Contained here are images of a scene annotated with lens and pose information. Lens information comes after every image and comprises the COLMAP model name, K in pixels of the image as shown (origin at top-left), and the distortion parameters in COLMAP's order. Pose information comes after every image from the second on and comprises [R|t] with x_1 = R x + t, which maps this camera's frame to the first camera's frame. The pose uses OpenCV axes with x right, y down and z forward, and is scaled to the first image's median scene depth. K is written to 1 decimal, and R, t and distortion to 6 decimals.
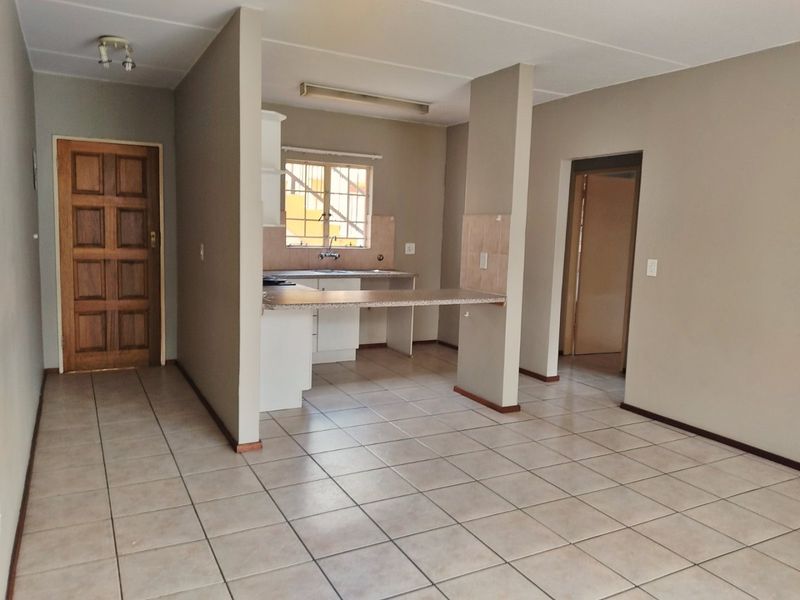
lens RADIAL K [[585.8, 0, 400.0], [0, 585.8, 300.0], [0, 0, 1]] dist [0.037240, 0.000162]
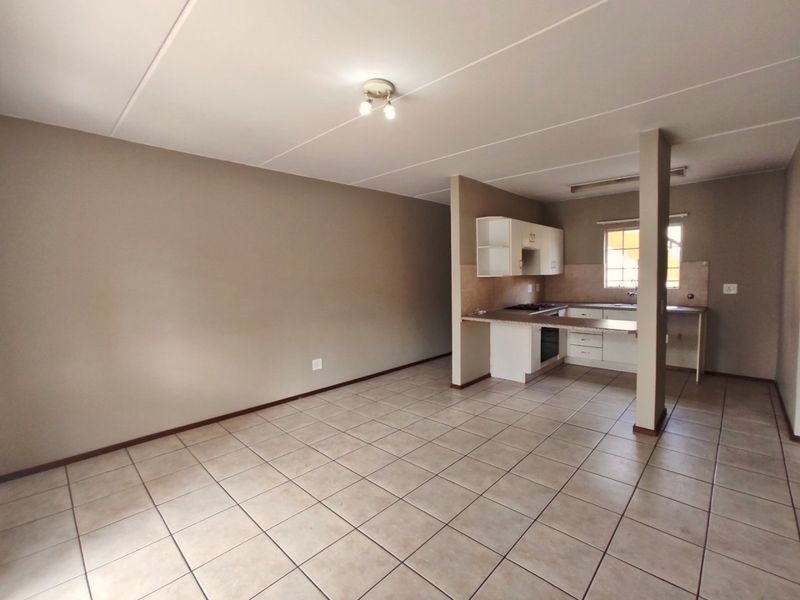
lens RADIAL K [[326.5, 0, 400.0], [0, 326.5, 300.0], [0, 0, 1]] dist [0.007203, 0.000053]
pose [[0.356244, 0.022485, -0.934122, 0.414923], [-0.077686, 0.996962, -0.005629, -0.015584], [0.931158, 0.074573, 0.356909, 0.221763]]
